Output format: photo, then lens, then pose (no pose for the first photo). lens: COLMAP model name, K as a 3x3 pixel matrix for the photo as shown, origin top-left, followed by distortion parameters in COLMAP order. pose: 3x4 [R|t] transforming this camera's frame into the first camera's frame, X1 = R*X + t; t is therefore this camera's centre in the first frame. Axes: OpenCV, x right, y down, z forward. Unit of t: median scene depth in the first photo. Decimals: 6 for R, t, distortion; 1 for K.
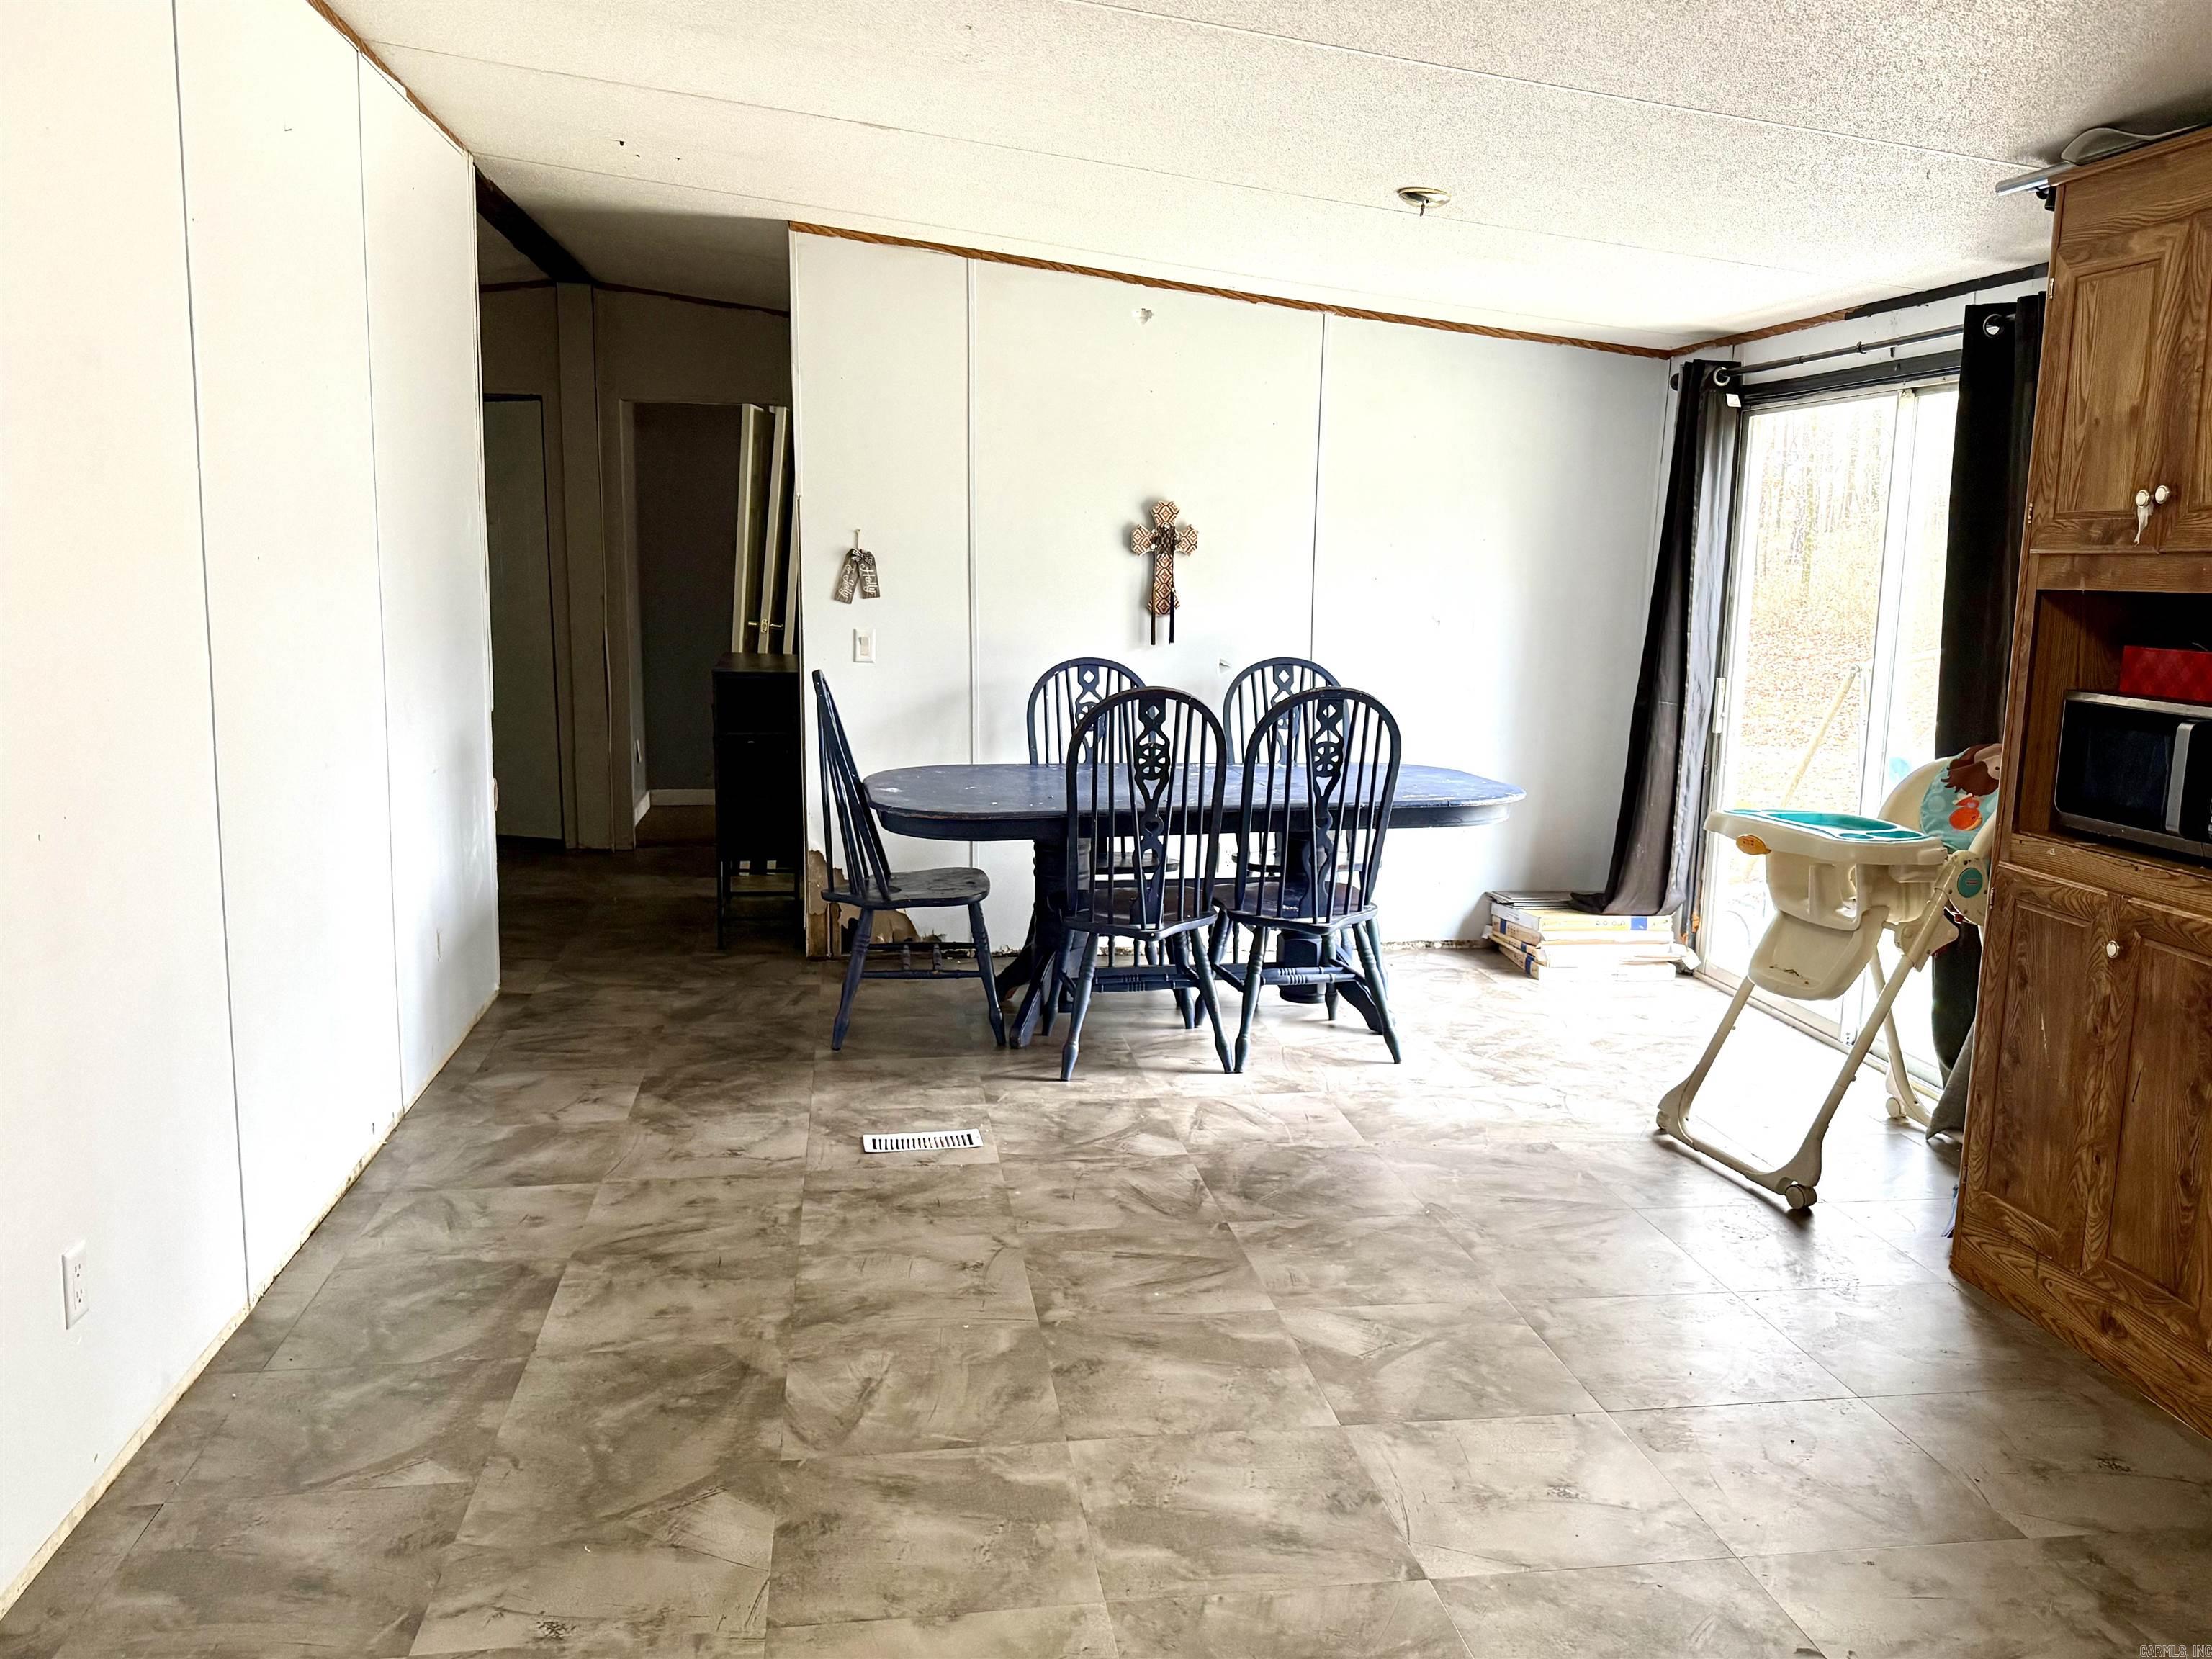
lens RADIAL K [[1787.4, 0, 1104.7], [0, 1787.4, 831.8], [0, 0, 1]] dist [0.011676, -0.003605]
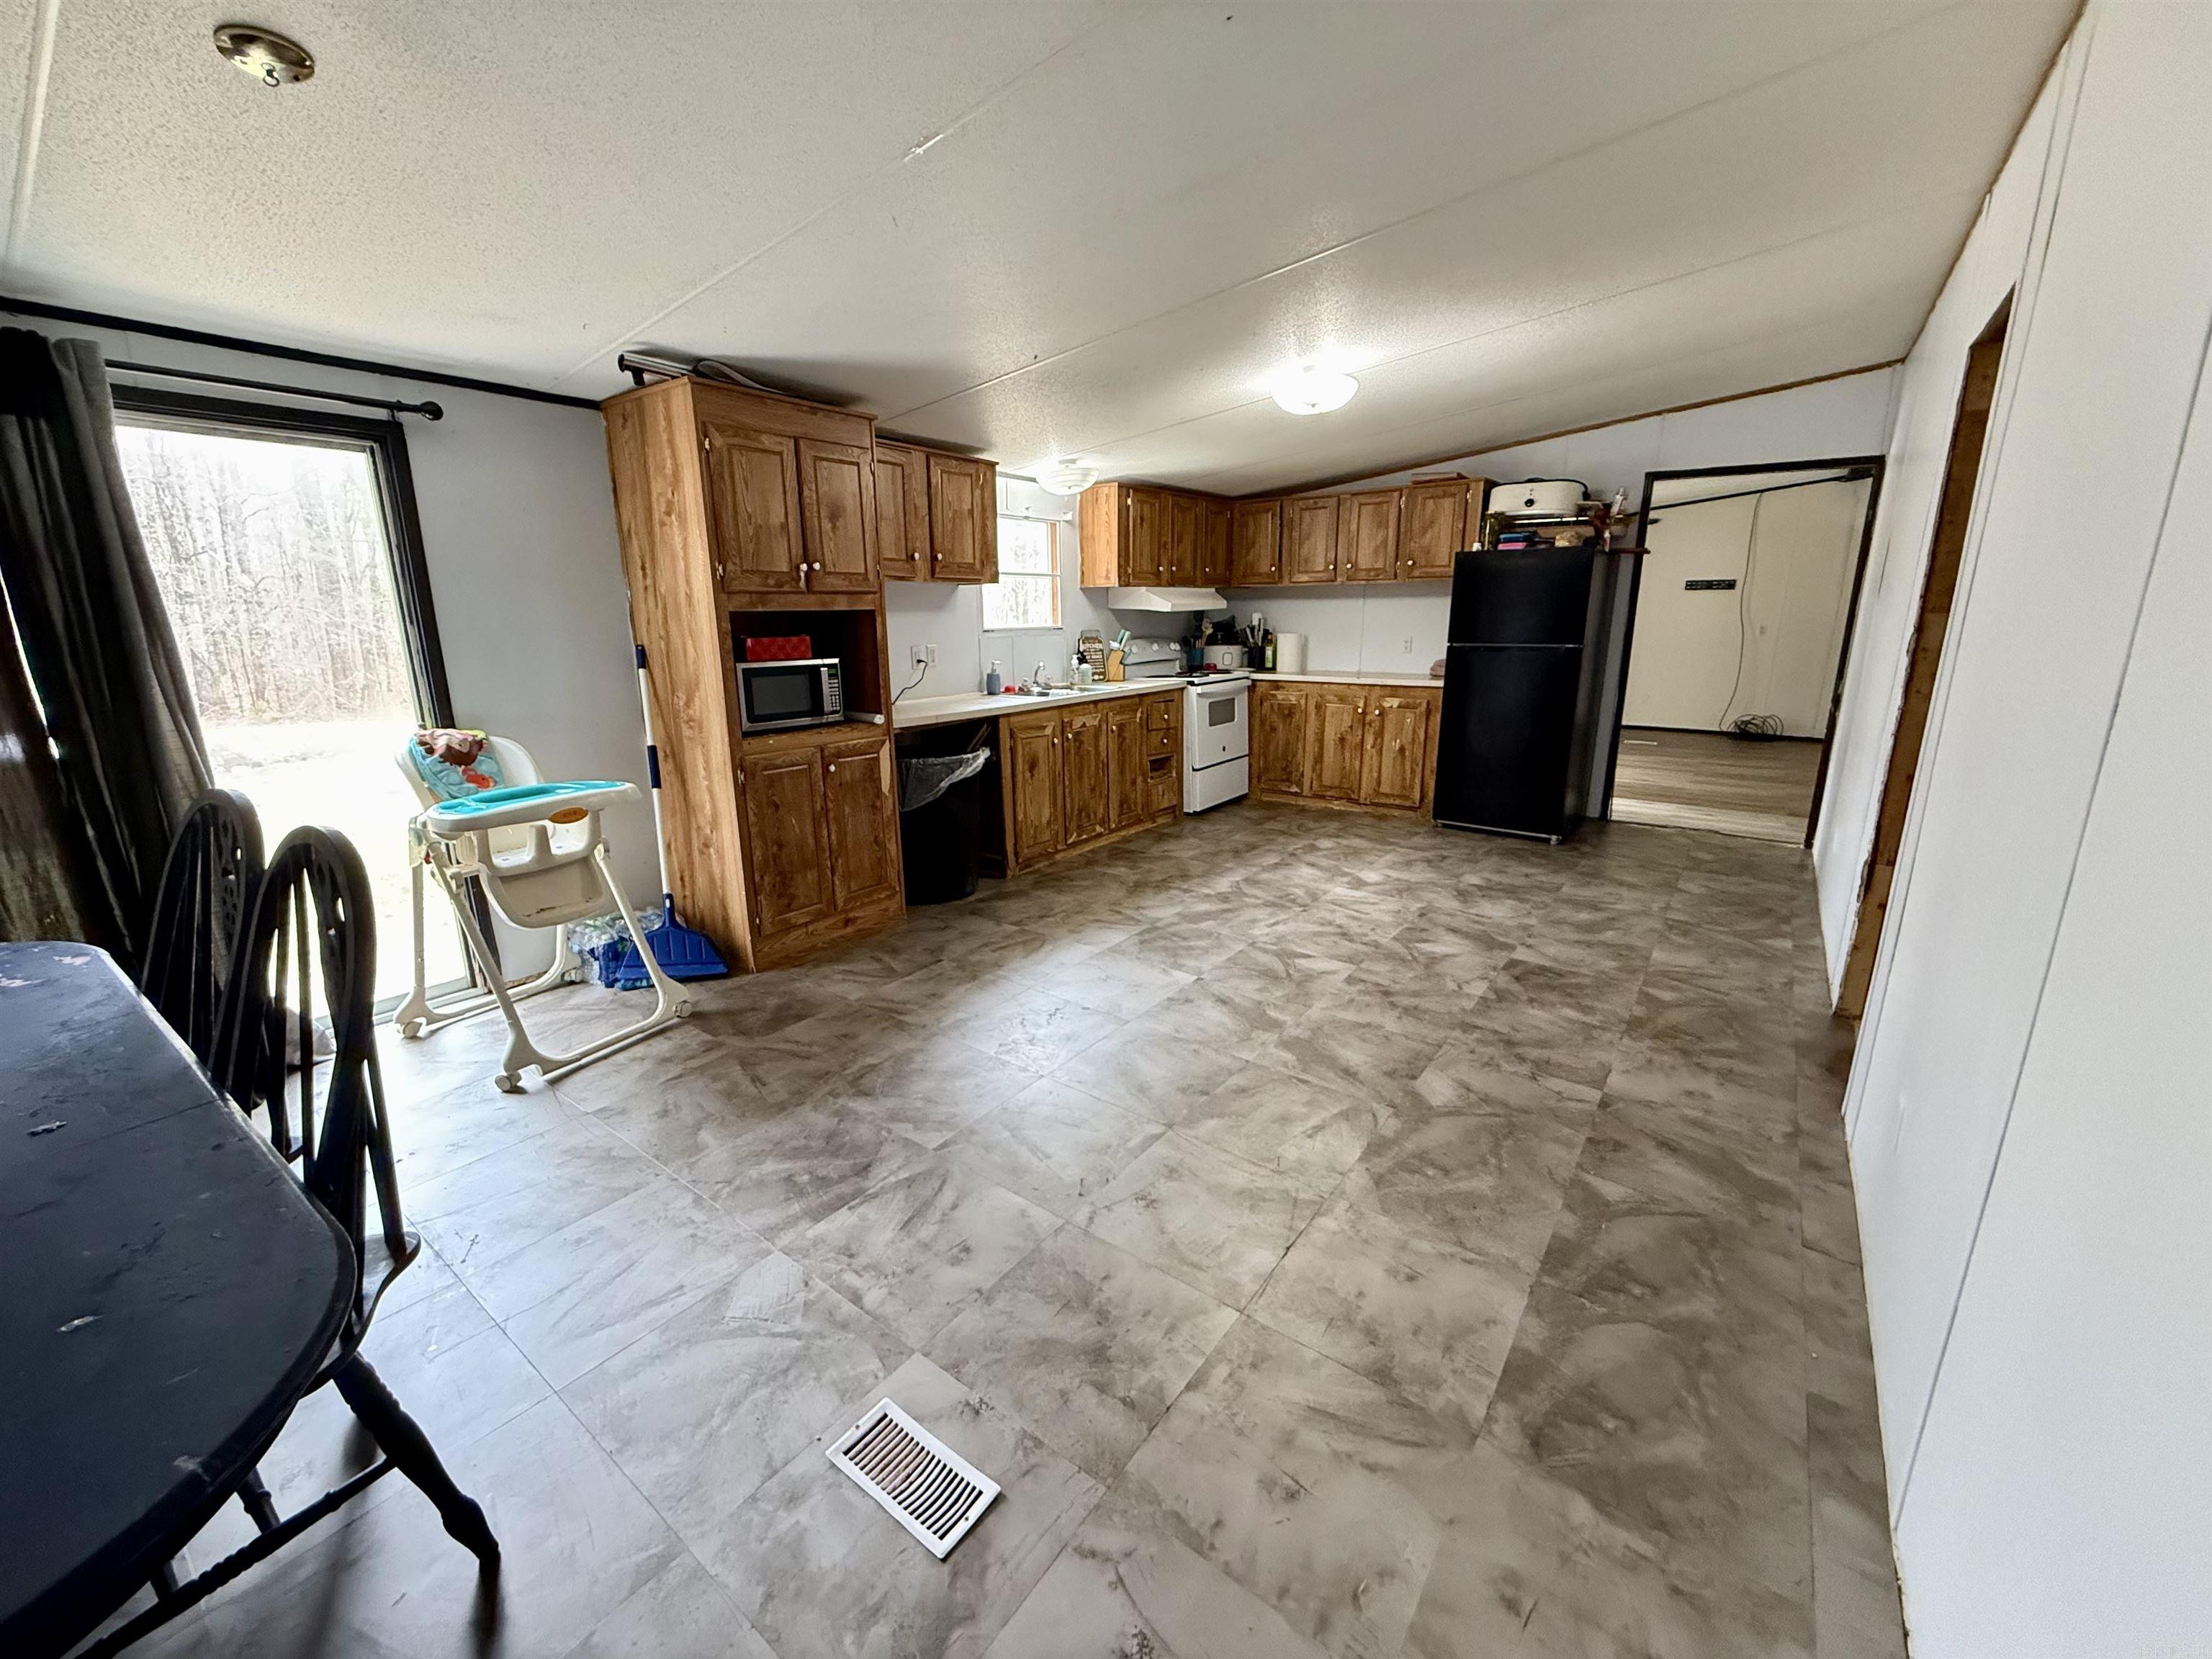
lens RADIAL K [[886.6, 0, 1101.2], [0, 886.6, 826.6], [0, 0, 1]] dist [0.009082, -0.000202]
pose [[-0.712544, -0.177827, 0.678718, -0.472283], [0.102023, 0.930807, 0.350983, -0.229977], [-0.694170, 0.319336, -0.645099, 1.518243]]
